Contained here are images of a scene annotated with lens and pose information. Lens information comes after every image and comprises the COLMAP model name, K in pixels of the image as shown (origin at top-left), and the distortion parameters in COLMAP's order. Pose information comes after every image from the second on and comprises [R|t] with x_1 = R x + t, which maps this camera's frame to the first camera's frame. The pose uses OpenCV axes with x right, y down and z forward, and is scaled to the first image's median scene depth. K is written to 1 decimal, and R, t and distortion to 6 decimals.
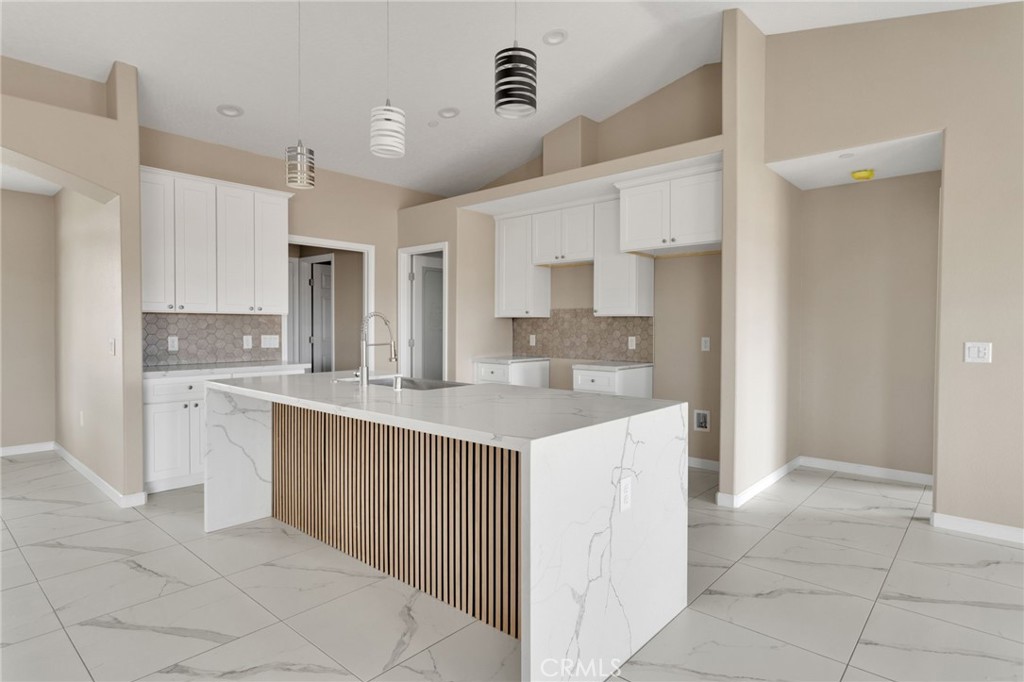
lens RADIAL K [[550.3, 0, 517.0], [0, 550.3, 337.1], [0, 0, 1]] dist [0.000799, 0.002236]
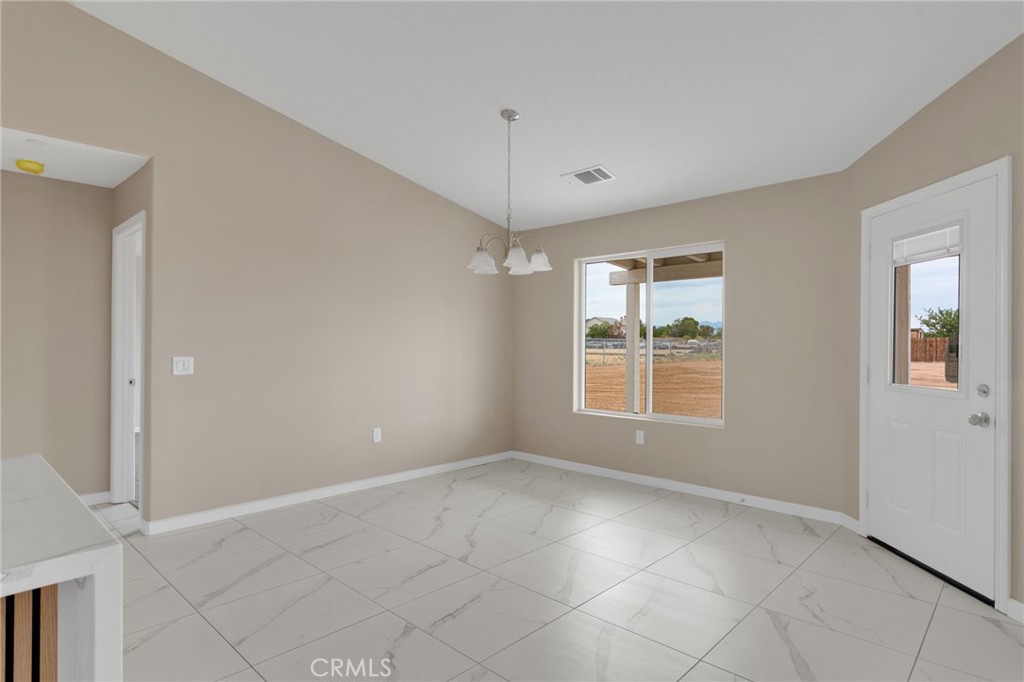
lens RADIAL K [[550.3, 0, 511.5], [0, 550.3, 339.8], [0, 0, 1]] dist [0.000799, 0.002236]
pose [[0.038042, 0.004596, 0.999266, -0.175280], [0.018805, 0.999809, -0.005315, -0.004288], [-0.999099, 0.018993, 0.037948, 0.186783]]
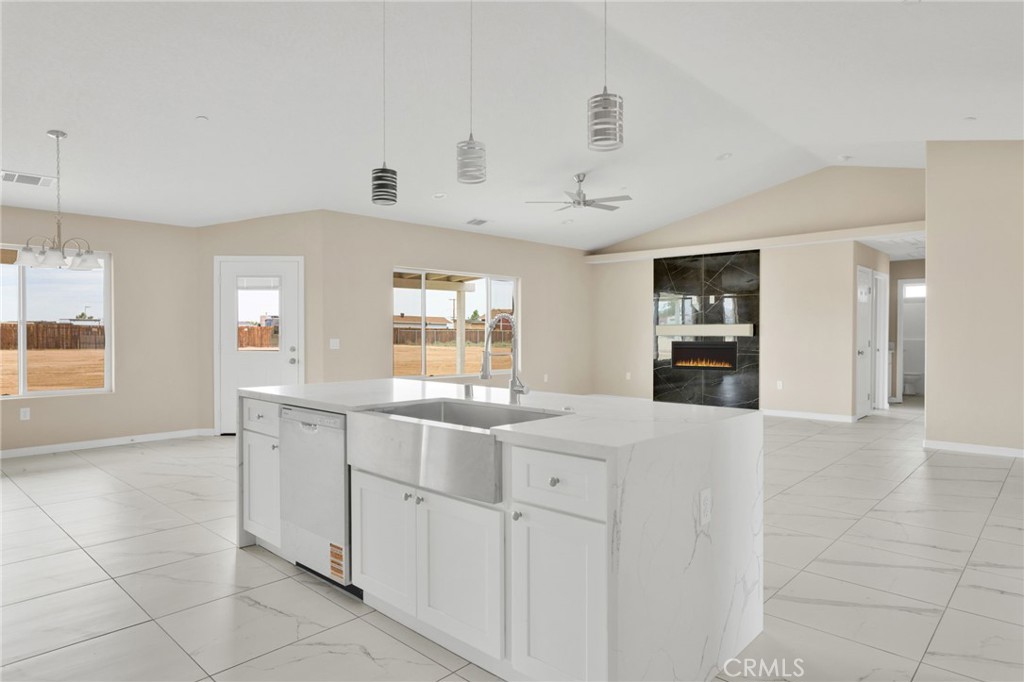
lens RADIAL K [[603.2, 0, 513.8], [0, 603.2, 346.7], [0, 0, 1]] dist [-0.014704, 0.001029]
pose [[-0.999725, -0.003863, 0.023119, -0.175865], [-0.002822, 0.998989, 0.044876, -0.019977], [-0.023269, 0.044799, -0.998725, 1.167885]]
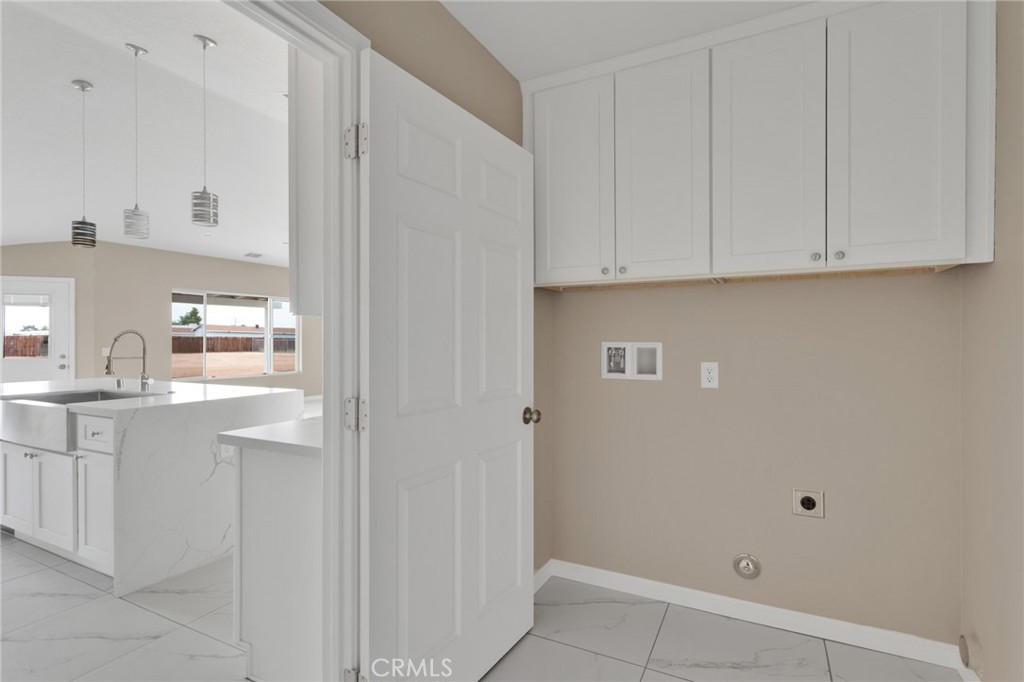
lens RADIAL K [[488.6, 0, 513.2], [0, 488.6, 343.8], [0, 0, 1]] dist [0.001742, 0.001085]
pose [[-0.966860, -0.000777, -0.255307, -0.488481], [-0.007473, 0.999653, 0.025260, -0.028604], [0.255199, 0.026331, -0.966530, 1.398149]]
